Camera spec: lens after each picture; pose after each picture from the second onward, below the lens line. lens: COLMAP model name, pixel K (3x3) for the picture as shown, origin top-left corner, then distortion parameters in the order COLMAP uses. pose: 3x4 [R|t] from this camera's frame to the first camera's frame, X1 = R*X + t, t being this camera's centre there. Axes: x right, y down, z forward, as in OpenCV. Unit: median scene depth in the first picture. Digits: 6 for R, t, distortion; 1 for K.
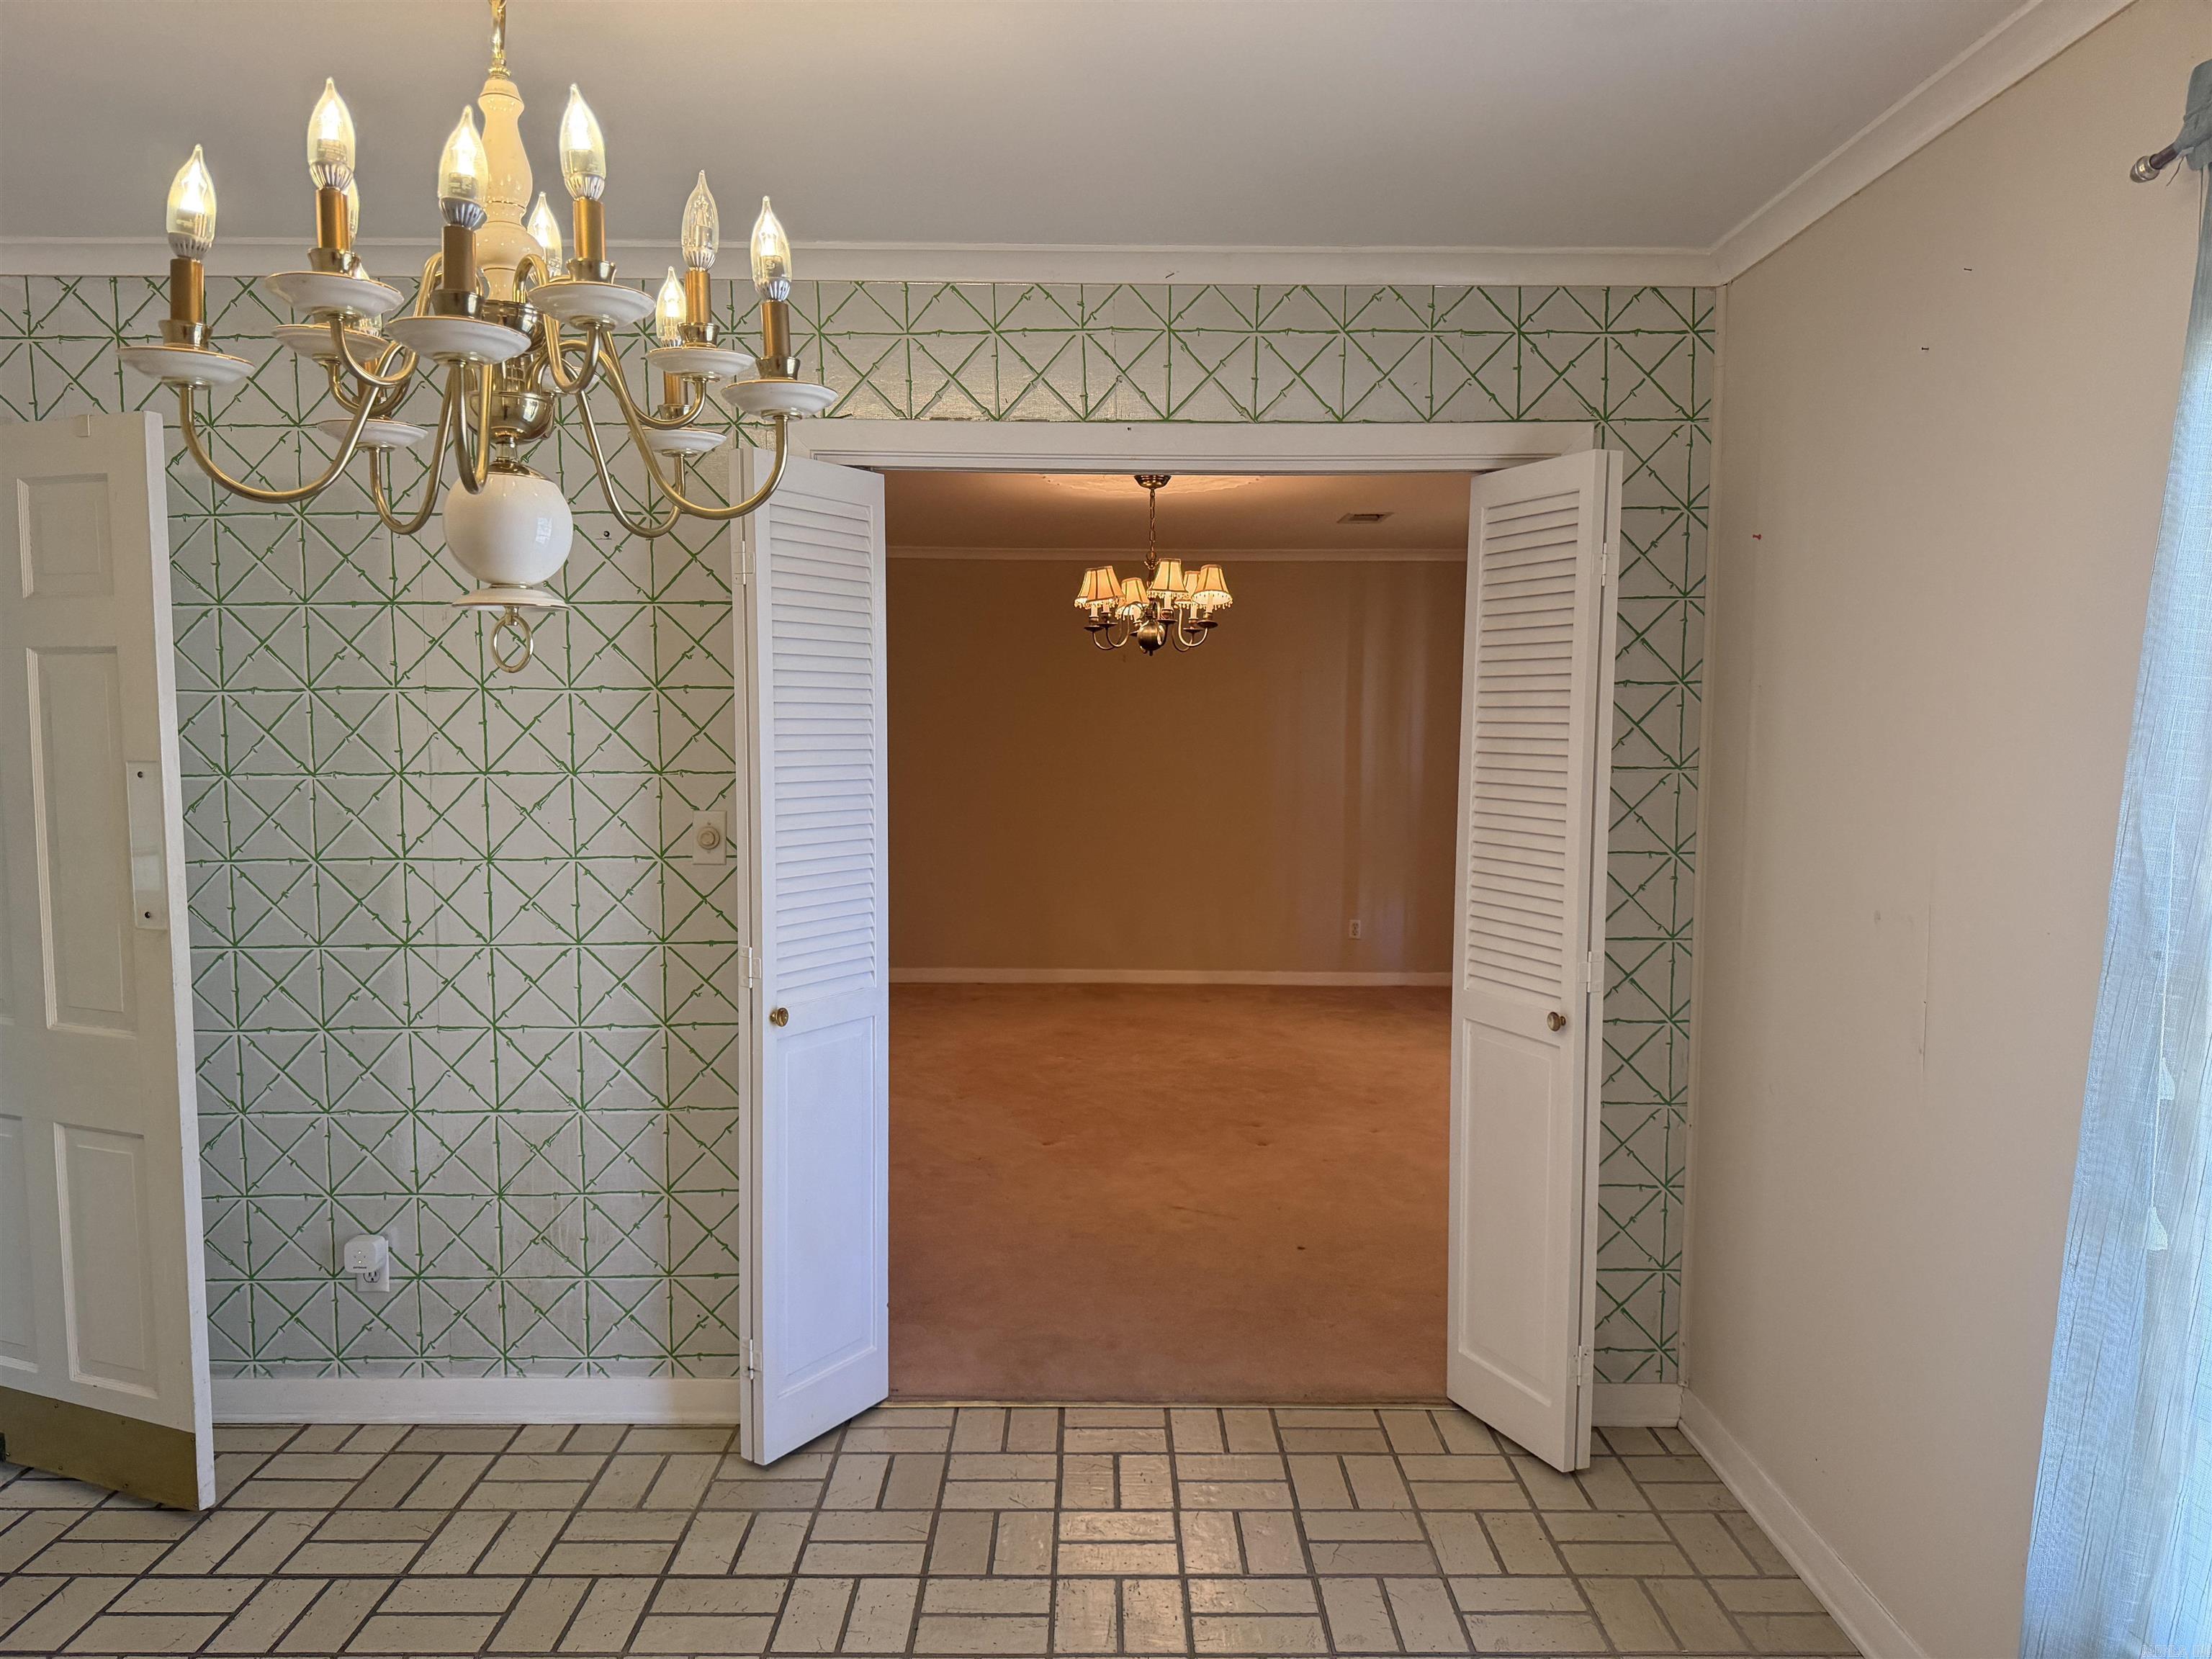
lens RADIAL K [[1527.5, 0, 1105.1], [0, 1527.5, 804.7], [0, 0, 1]] dist [0.113753, -0.174003]
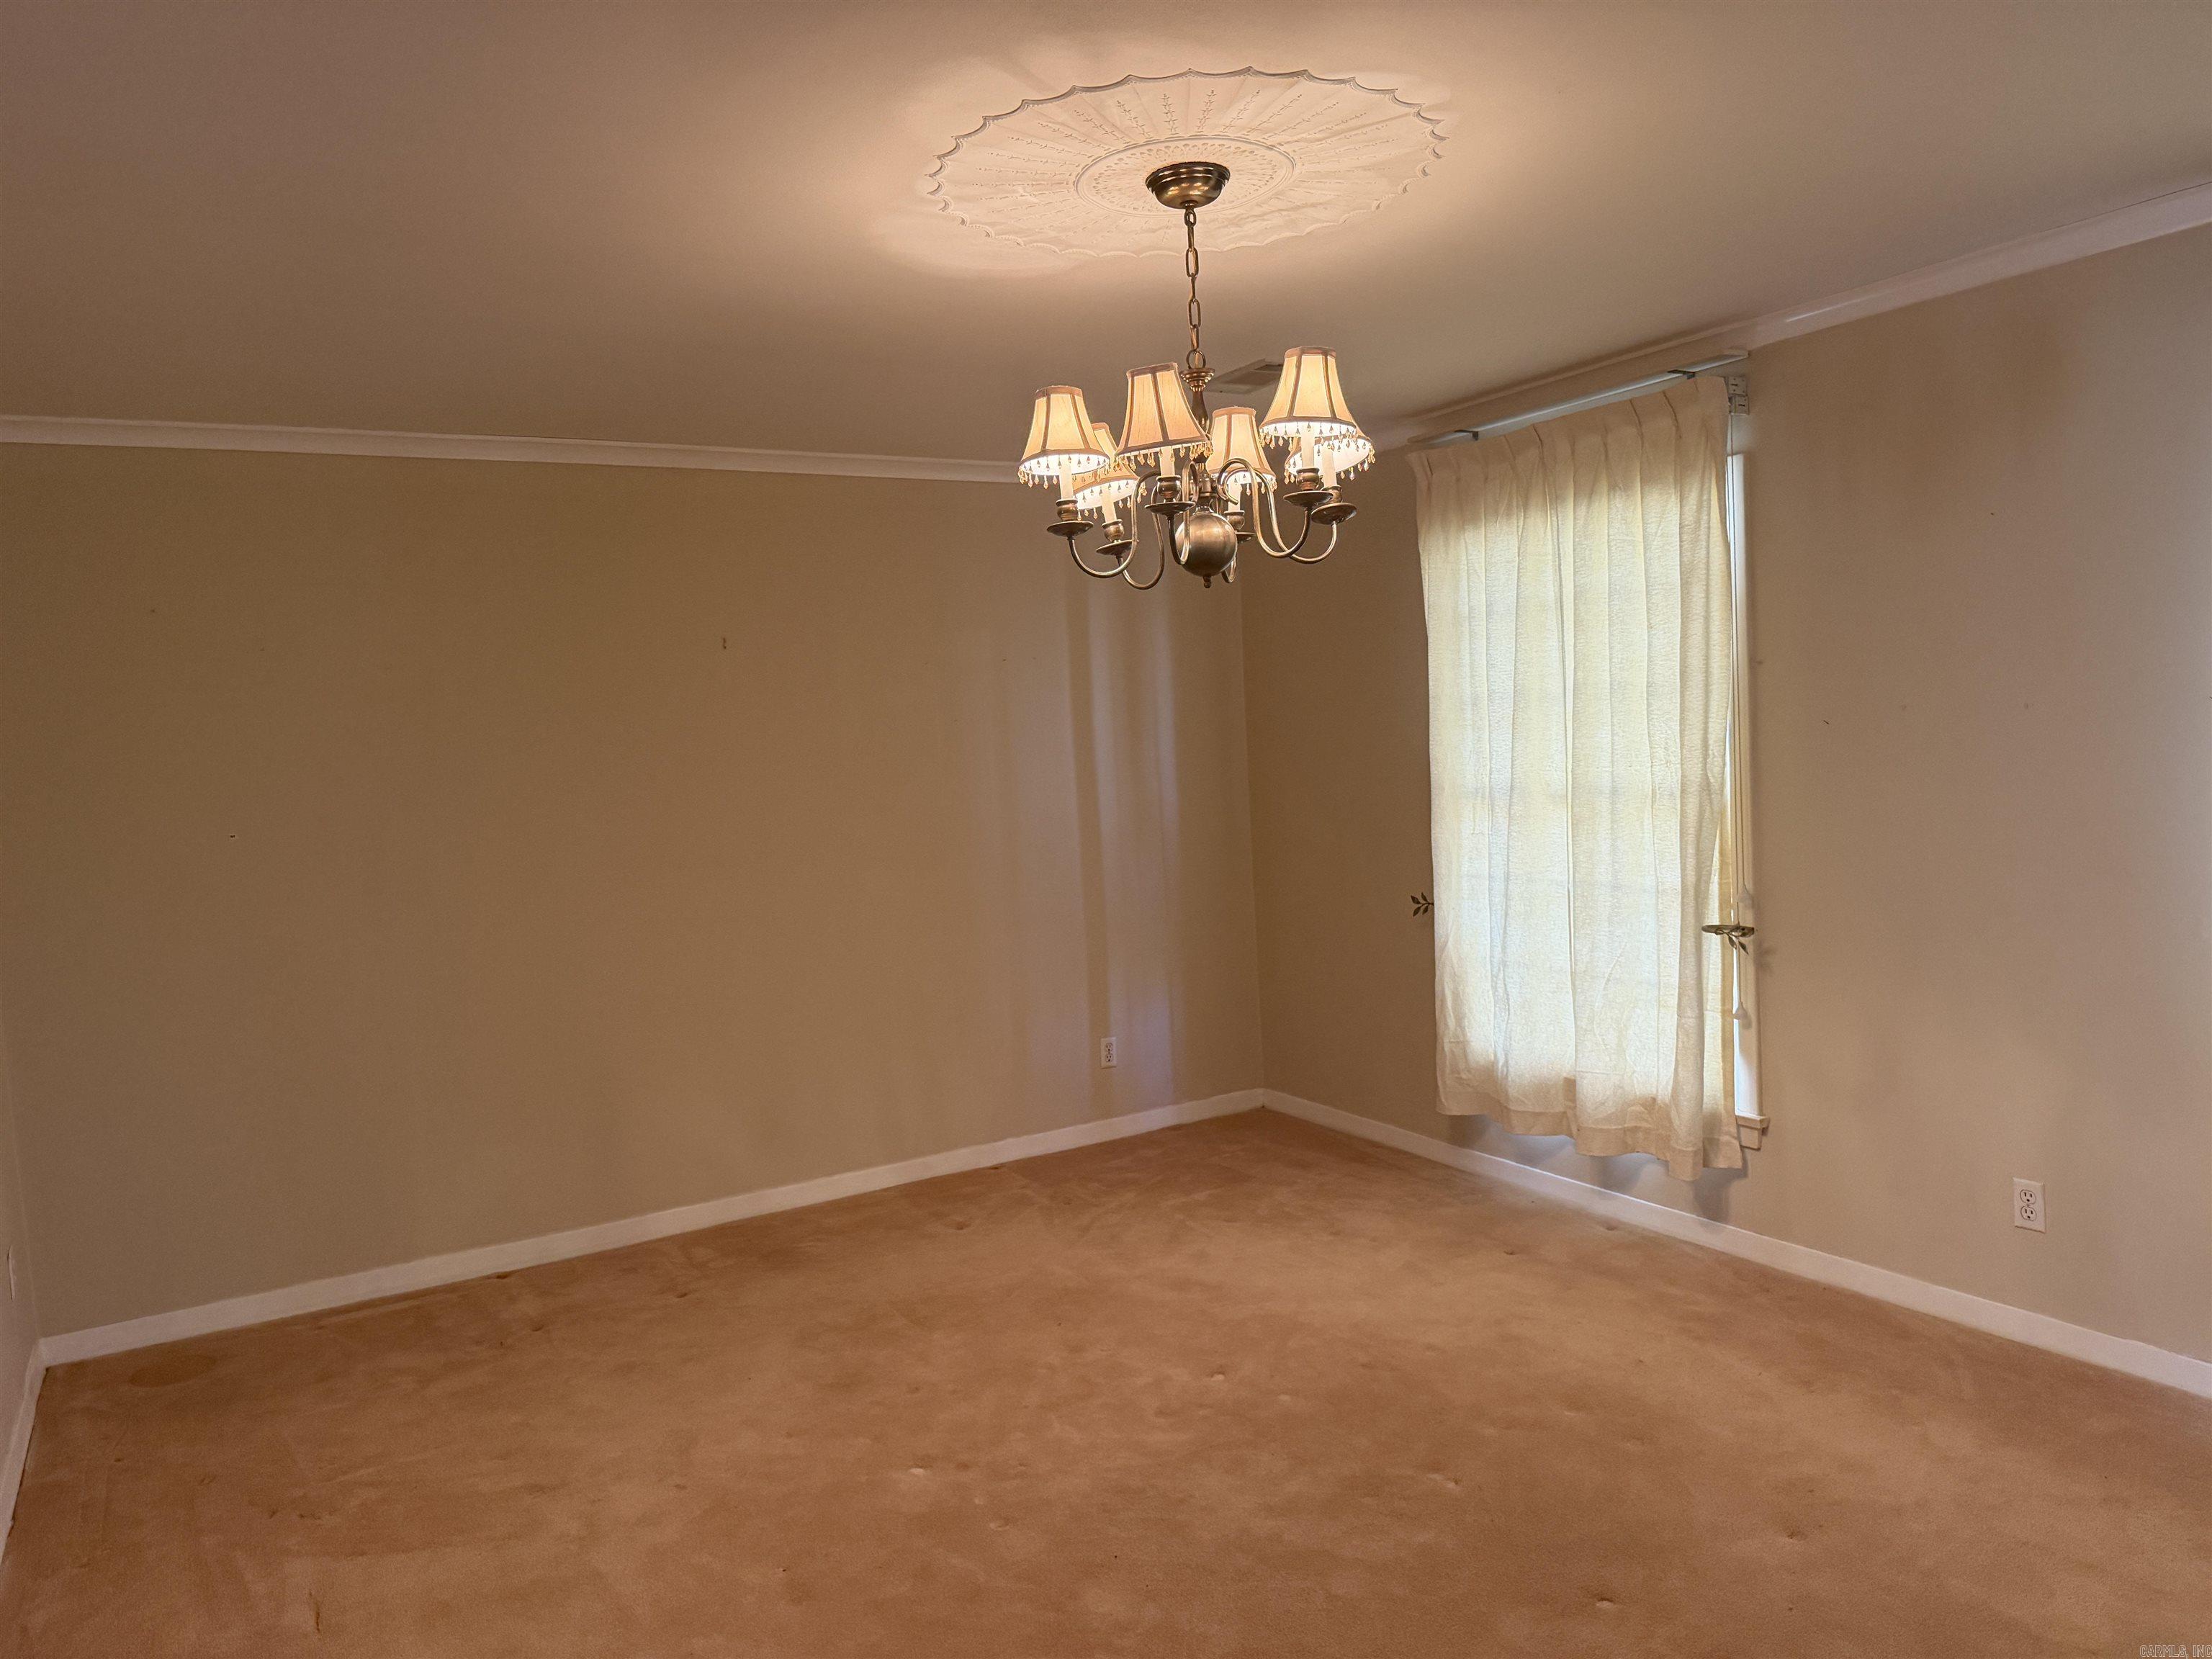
lens RADIAL K [[1527.5, 0, 1105.1], [0, 1527.5, 804.7], [0, 0, 1]] dist [0.113753, -0.174003]
pose [[0.867511, -0.083221, 0.490407, -0.210774], [0.091310, 0.995795, 0.007459, -0.040213], [-0.488965, 0.038308, 0.871462, 0.614564]]
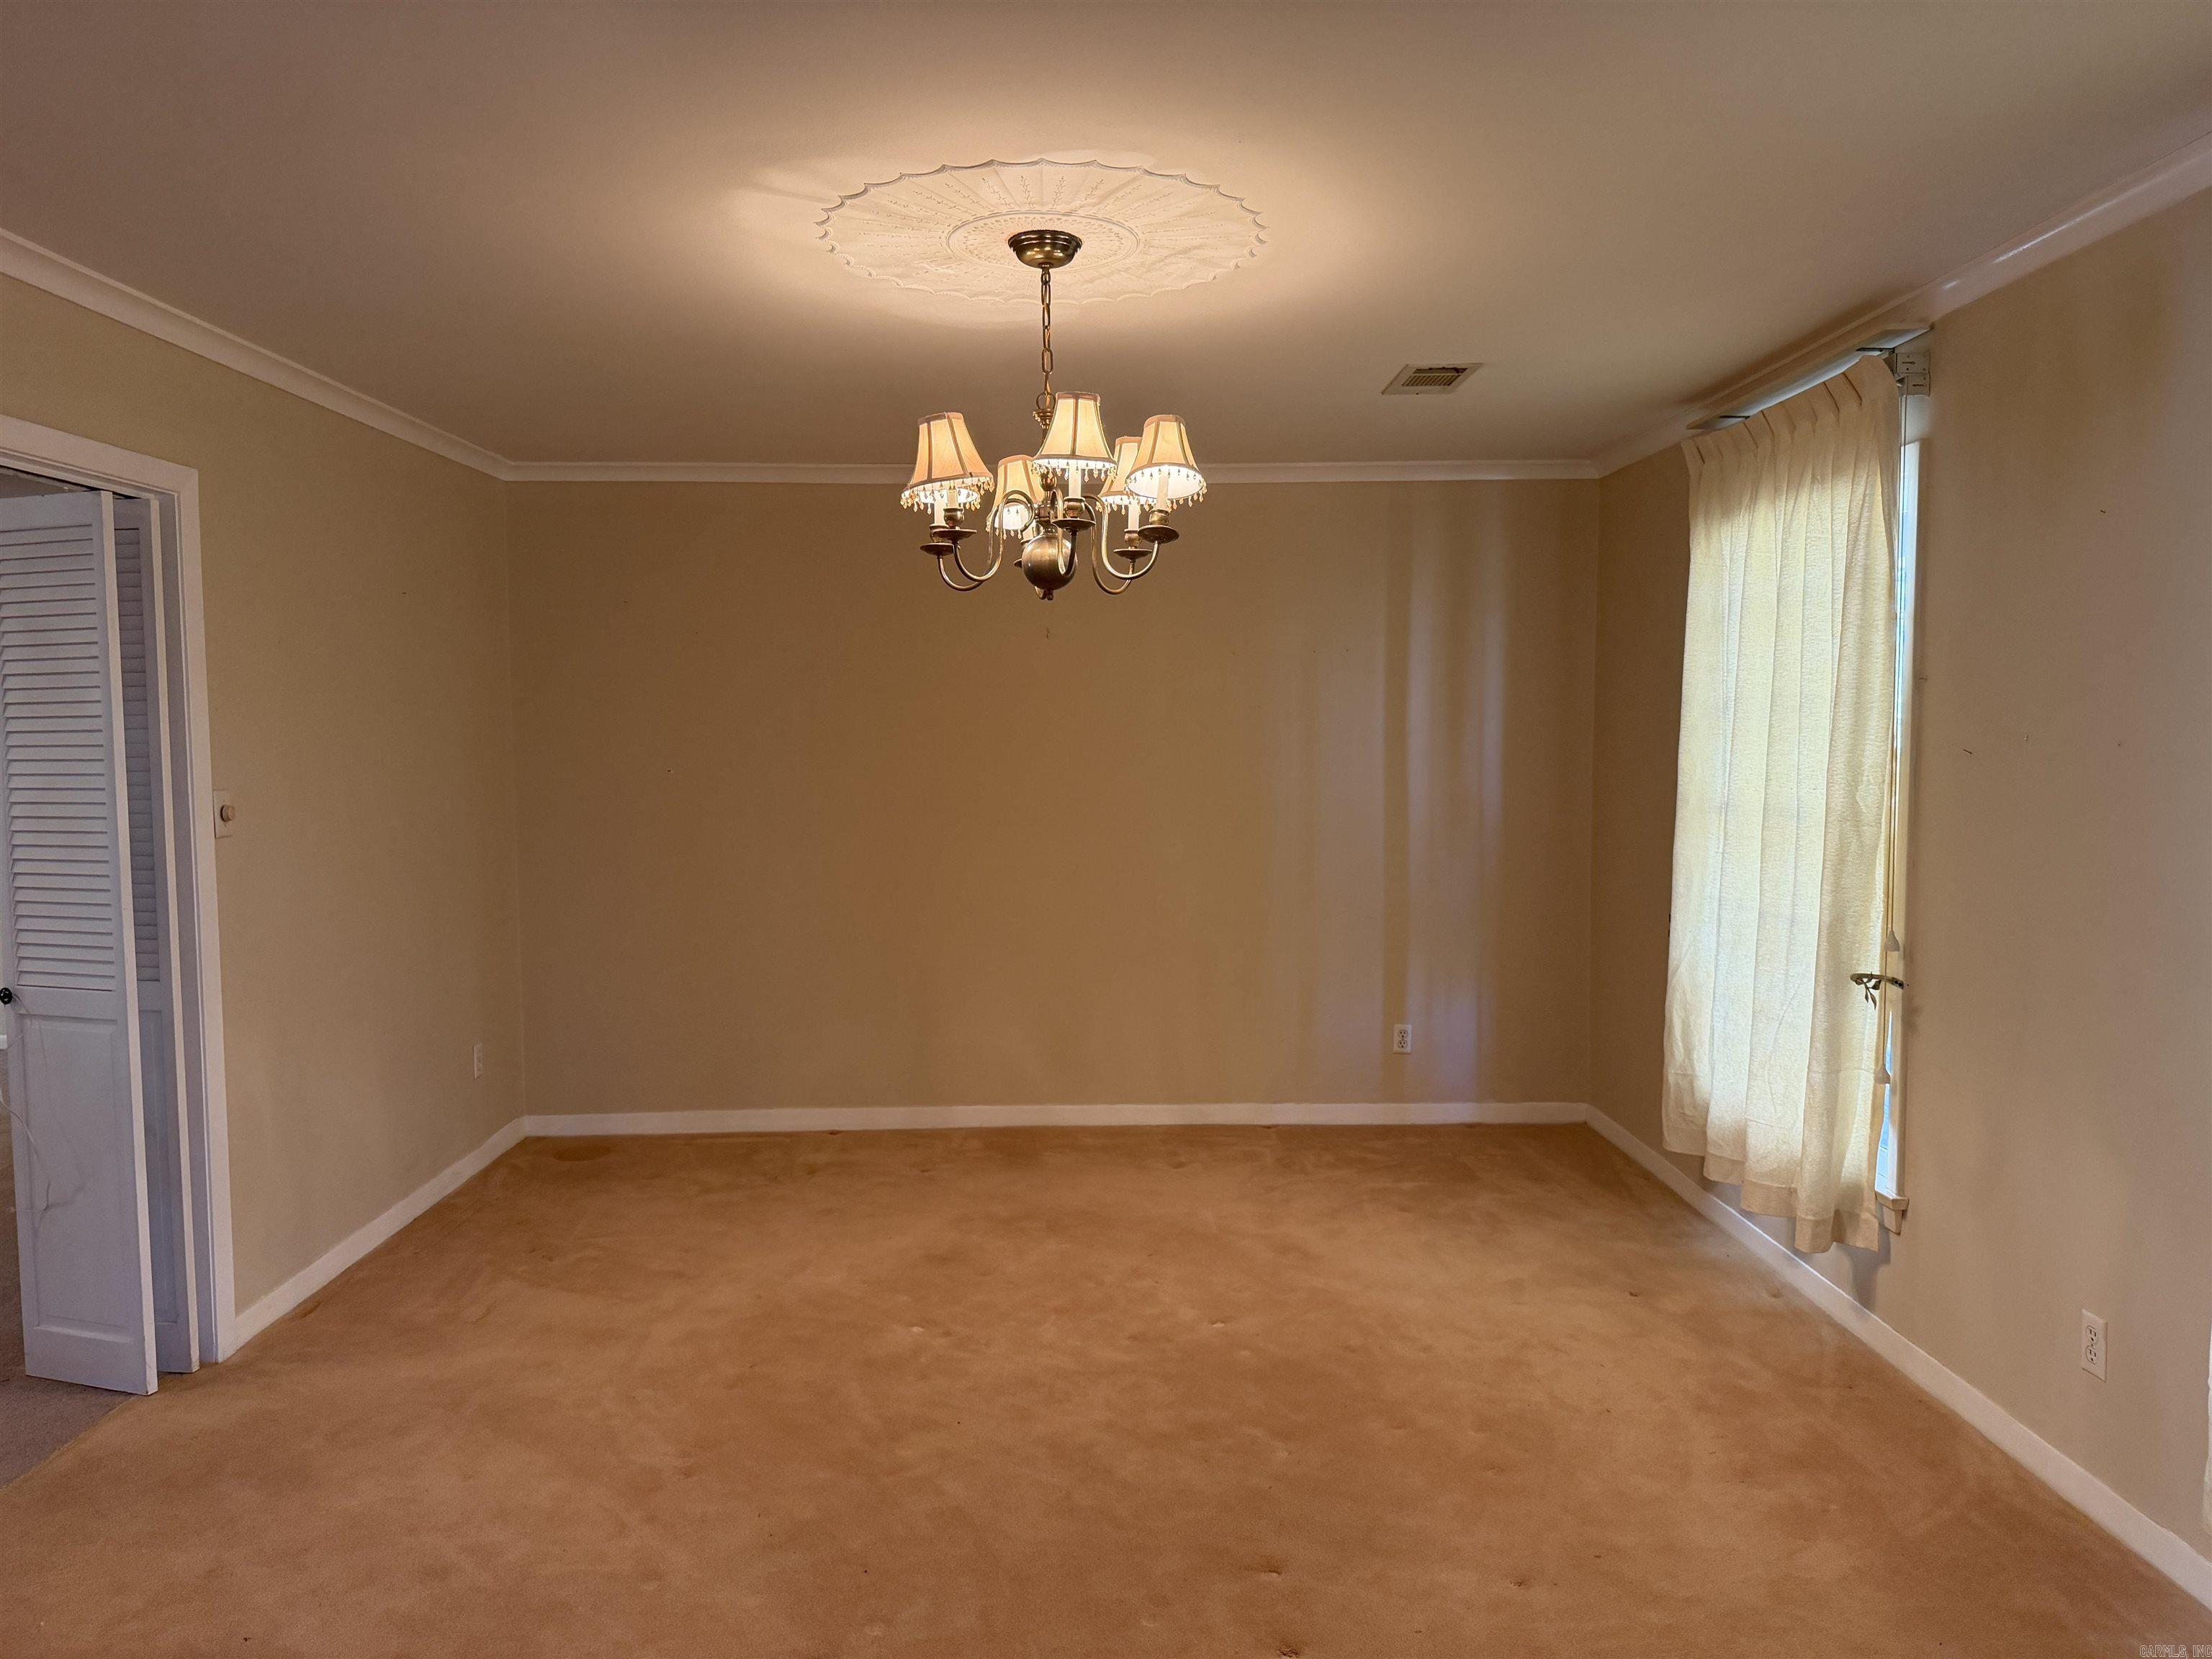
lens RADIAL K [[1540.5, 0, 1113.0], [0, 1540.5, 796.7], [0, 0, 1]] dist [0.061776, -0.070721]
pose [[0.999747, -0.014869, 0.016899, 0.041134], [0.015029, 0.999843, -0.009407, -0.026096], [-0.016757, 0.009659, 0.999813, 0.481206]]
